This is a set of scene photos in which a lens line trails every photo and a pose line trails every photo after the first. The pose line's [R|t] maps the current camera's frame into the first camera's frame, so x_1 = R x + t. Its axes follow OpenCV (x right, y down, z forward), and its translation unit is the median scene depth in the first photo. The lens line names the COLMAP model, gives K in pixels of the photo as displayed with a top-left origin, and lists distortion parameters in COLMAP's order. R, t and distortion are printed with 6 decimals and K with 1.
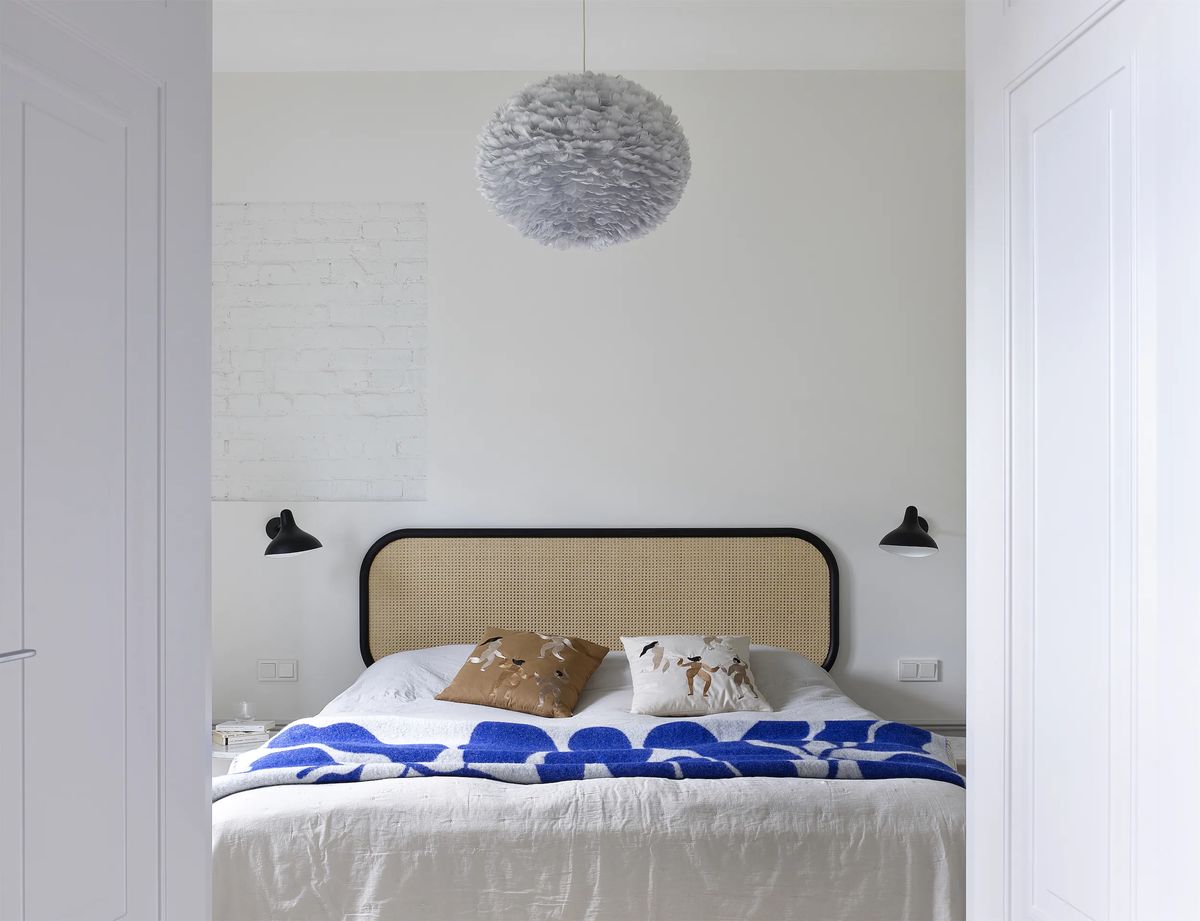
lens RADIAL K [[1334.1, 0, 600.0], [0, 1334.1, 460.5], [0, 0, 1]] dist [0.064660, 0.000600]
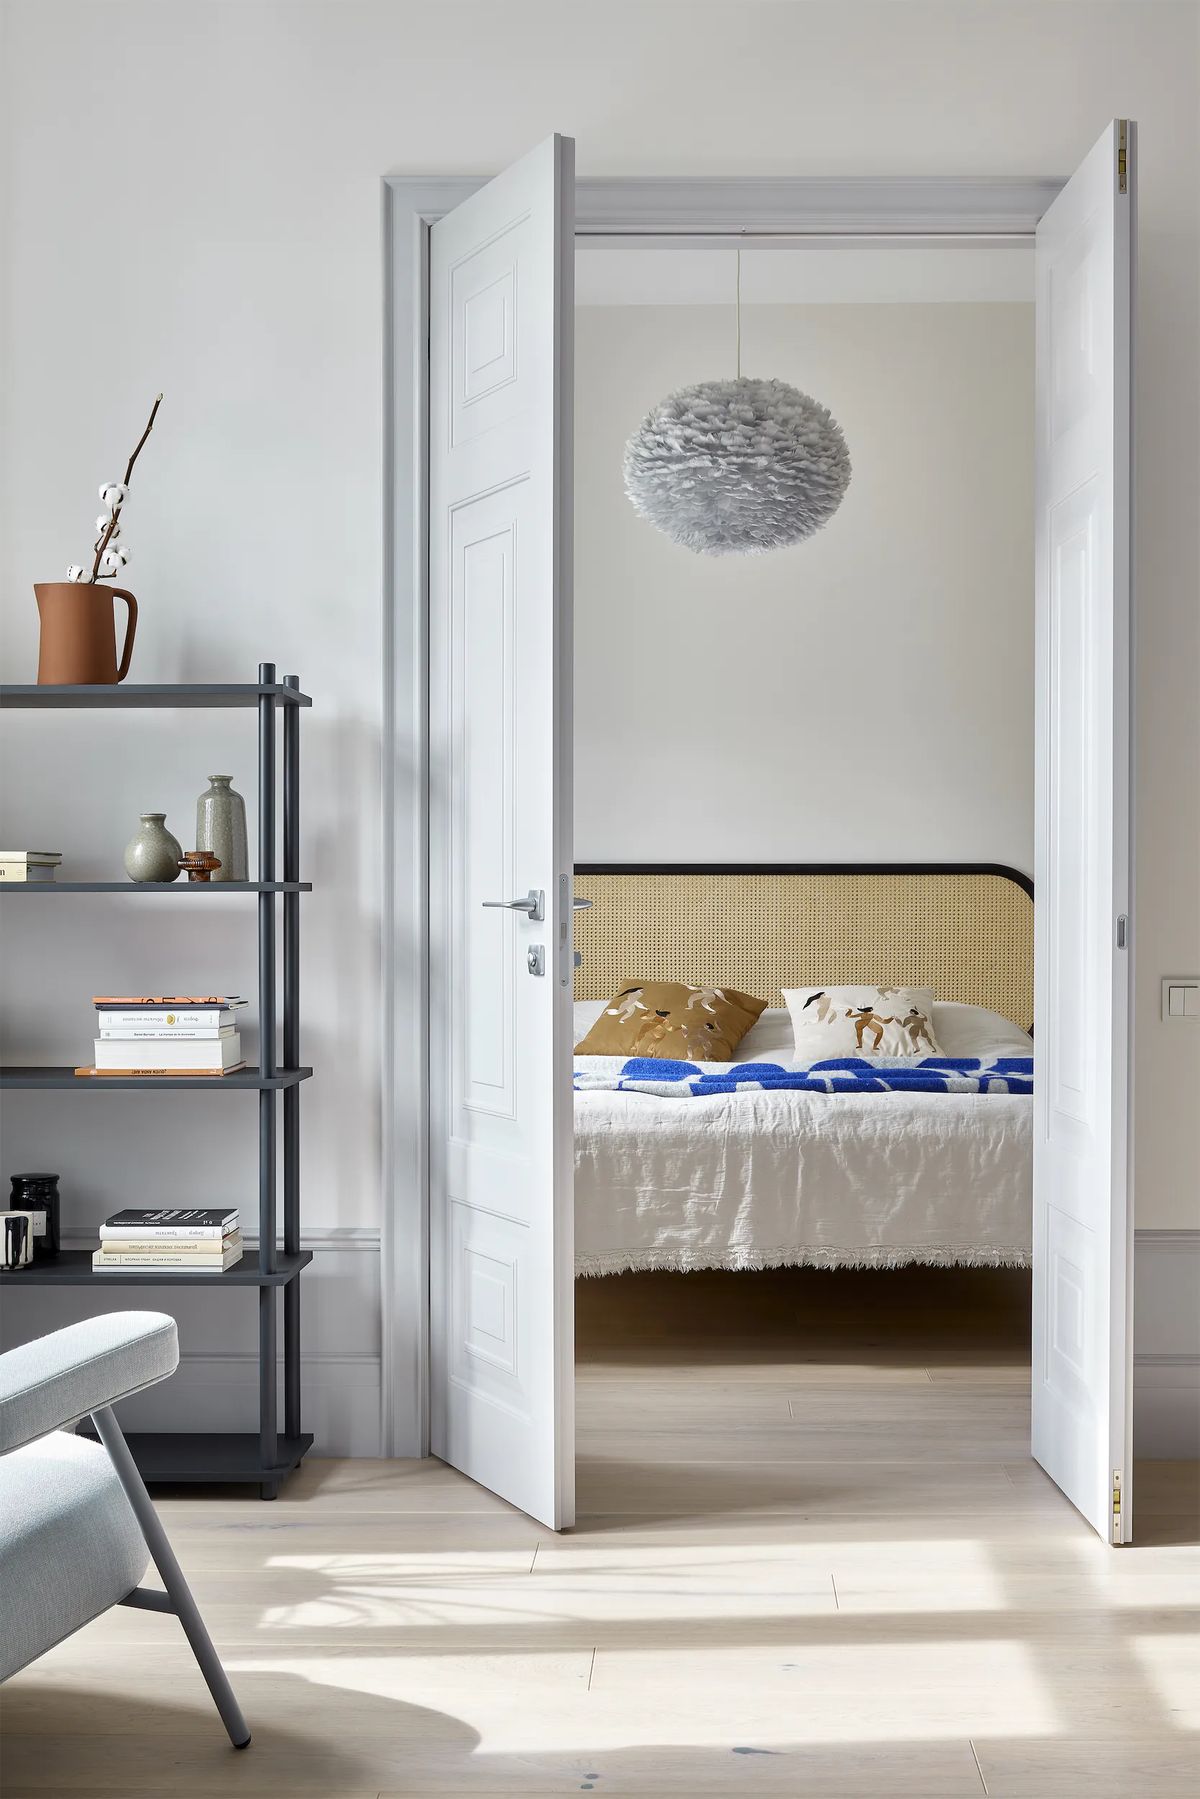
lens RADIAL K [[2647.3, 0, 600.0], [0, 2647.3, 899.5], [0, 0, 1]] dist [-0.146948, -0.006571]
pose [[0.997799, 0.002978, -0.066238, 0.015706], [0.000045, 0.998961, 0.045578, -0.001953], [0.066305, -0.045481, 0.996762, -0.934907]]
